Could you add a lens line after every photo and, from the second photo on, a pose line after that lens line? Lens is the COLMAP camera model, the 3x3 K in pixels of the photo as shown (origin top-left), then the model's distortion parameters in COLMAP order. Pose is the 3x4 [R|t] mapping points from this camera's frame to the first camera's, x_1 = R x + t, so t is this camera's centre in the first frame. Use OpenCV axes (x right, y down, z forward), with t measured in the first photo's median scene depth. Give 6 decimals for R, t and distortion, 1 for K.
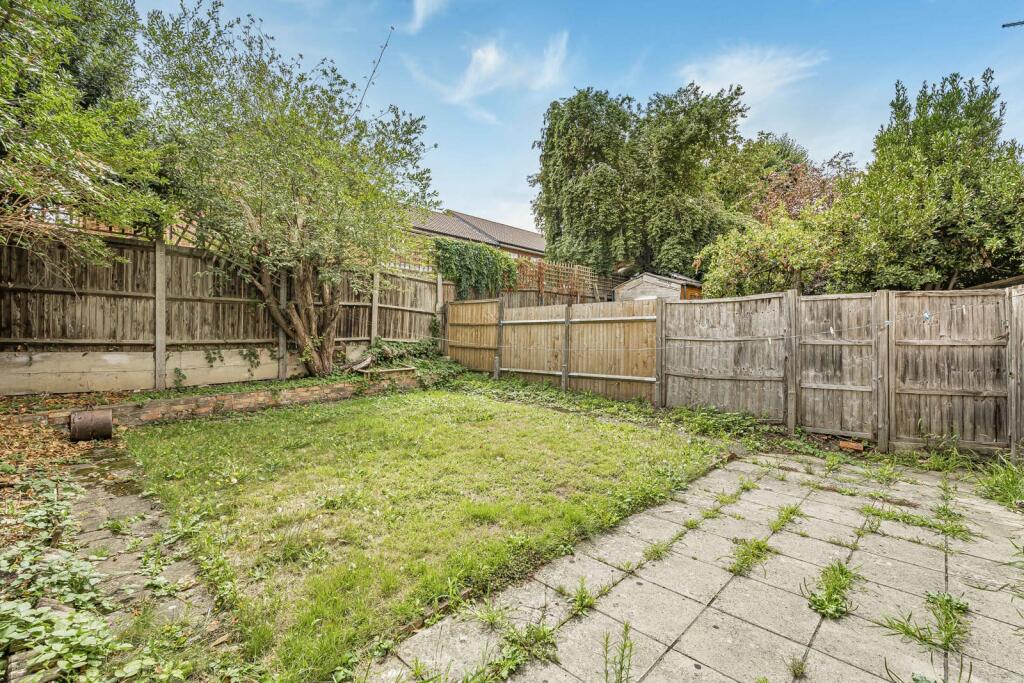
lens RADIAL K [[447.3, 0, 512.0], [0, 447.3, 341.5], [0, 0, 1]] dist [-0.001188, -0.000201]
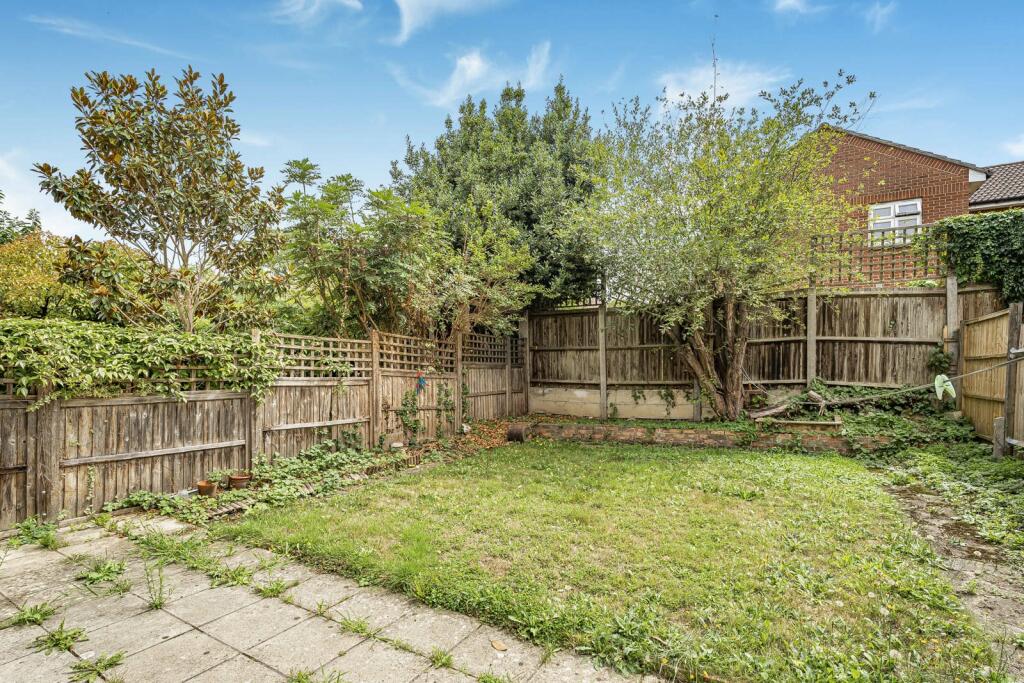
lens RADIAL K [[463.3, 0, 512.4], [0, 463.3, 380.9], [0, 0, 1]] dist [-0.001315, -0.000118]
pose [[0.243609, 0.007176, -0.969847, 0.439978], [-0.013605, 0.999900, 0.003981, -0.004747], [0.969778, 0.012225, 0.243682, 0.372713]]
